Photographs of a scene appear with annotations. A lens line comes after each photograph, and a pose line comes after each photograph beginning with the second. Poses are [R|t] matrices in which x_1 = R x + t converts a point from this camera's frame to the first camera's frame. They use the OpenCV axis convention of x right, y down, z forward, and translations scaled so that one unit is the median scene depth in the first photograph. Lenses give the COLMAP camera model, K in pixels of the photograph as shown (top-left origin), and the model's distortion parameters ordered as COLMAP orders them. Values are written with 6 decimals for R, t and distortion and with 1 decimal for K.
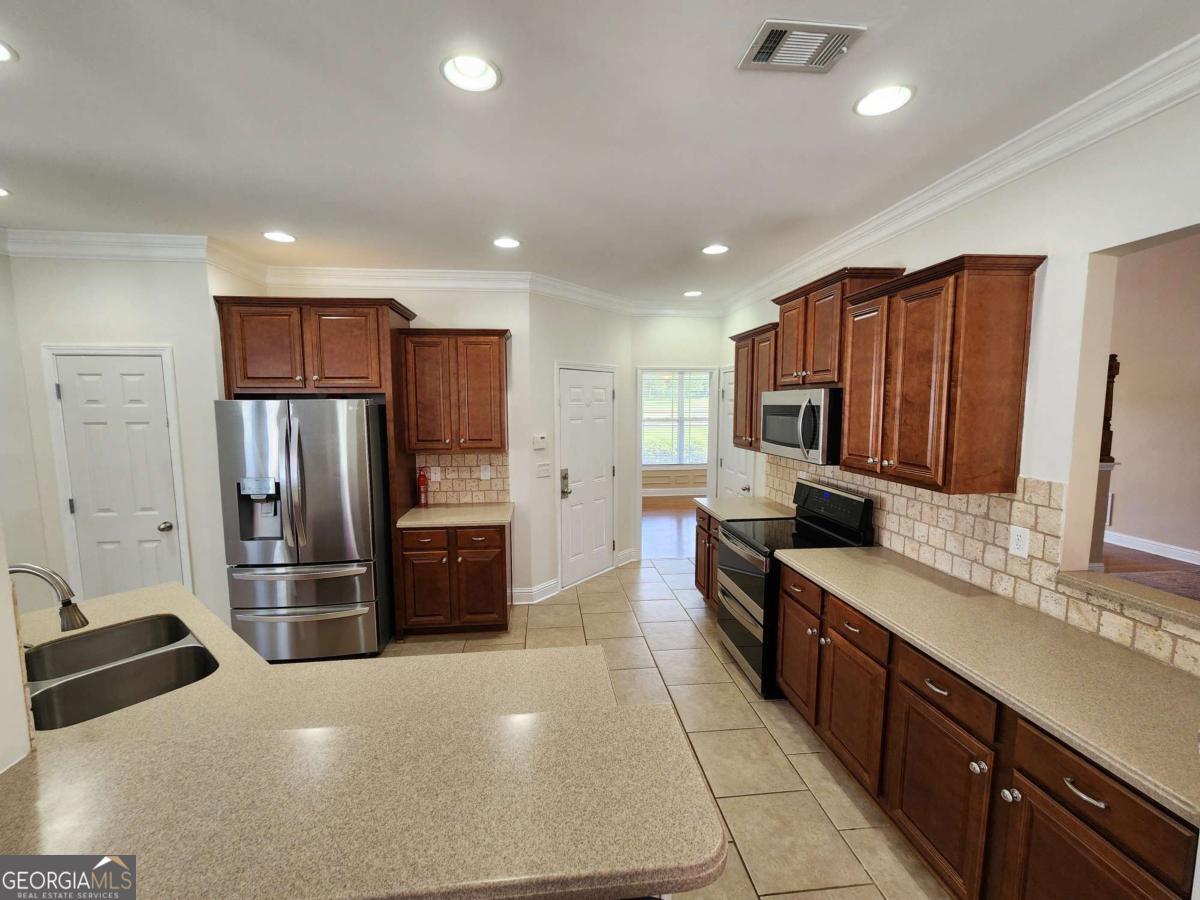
lens RADIAL K [[490.2, 0, 593.4], [0, 490.2, 450.6], [0, 0, 1]] dist [0.003335, 0.000037]
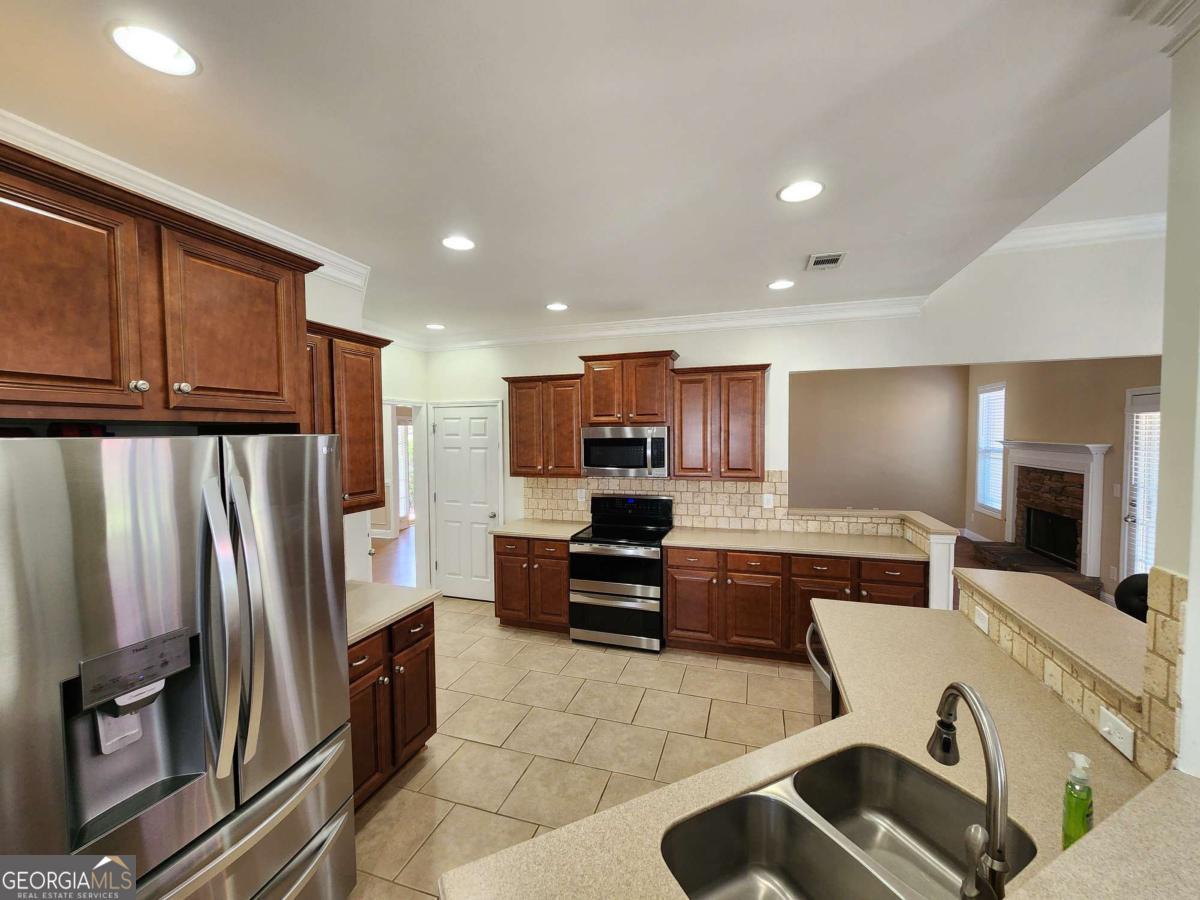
lens RADIAL K [[490.2, 0, 592.7], [0, 490.2, 452.4], [0, 0, 1]] dist [0.003335, 0.000037]
pose [[0.421892, -0.033243, 0.906037, -1.052394], [0.101434, 0.994784, -0.010733, -0.057263], [-0.900954, 0.096431, 0.423063, 0.620882]]
